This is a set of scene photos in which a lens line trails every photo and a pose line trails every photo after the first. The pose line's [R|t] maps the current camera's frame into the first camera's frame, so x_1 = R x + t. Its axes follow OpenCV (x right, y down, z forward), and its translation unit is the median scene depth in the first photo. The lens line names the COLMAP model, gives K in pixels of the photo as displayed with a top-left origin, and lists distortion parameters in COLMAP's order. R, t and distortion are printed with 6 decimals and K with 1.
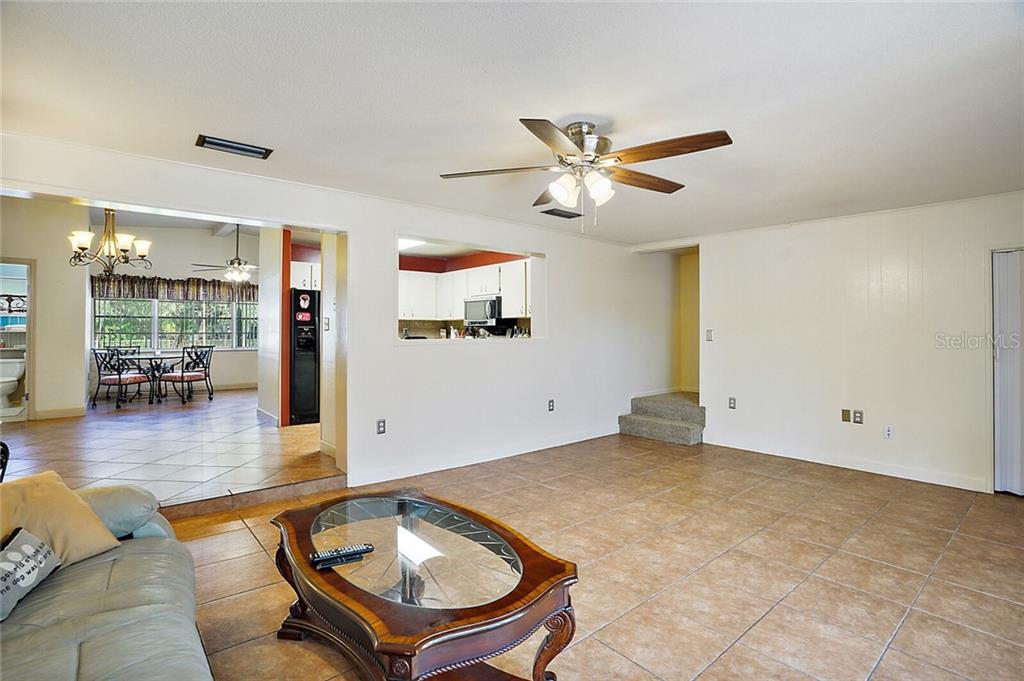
lens RADIAL K [[485.9, 0, 479.1], [0, 485.9, 328.9], [0, 0, 1]] dist [-0.020323, 0.017891]
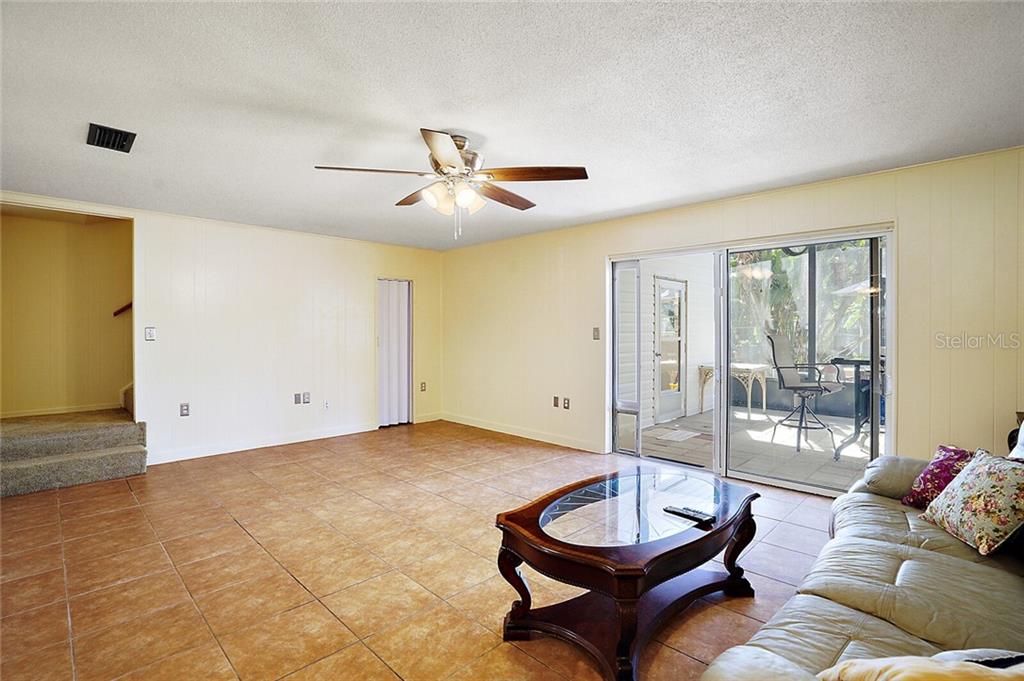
lens RADIAL K [[485.9, 0, 538.4], [0, 485.9, 328.4], [0, 0, 1]] dist [-0.020323, 0.017891]
pose [[-0.111691, 0.003471, 0.993737, -0.682321], [-0.006421, 0.999971, -0.004215, 0.005784], [-0.993722, -0.006852, -0.111666, 0.721180]]
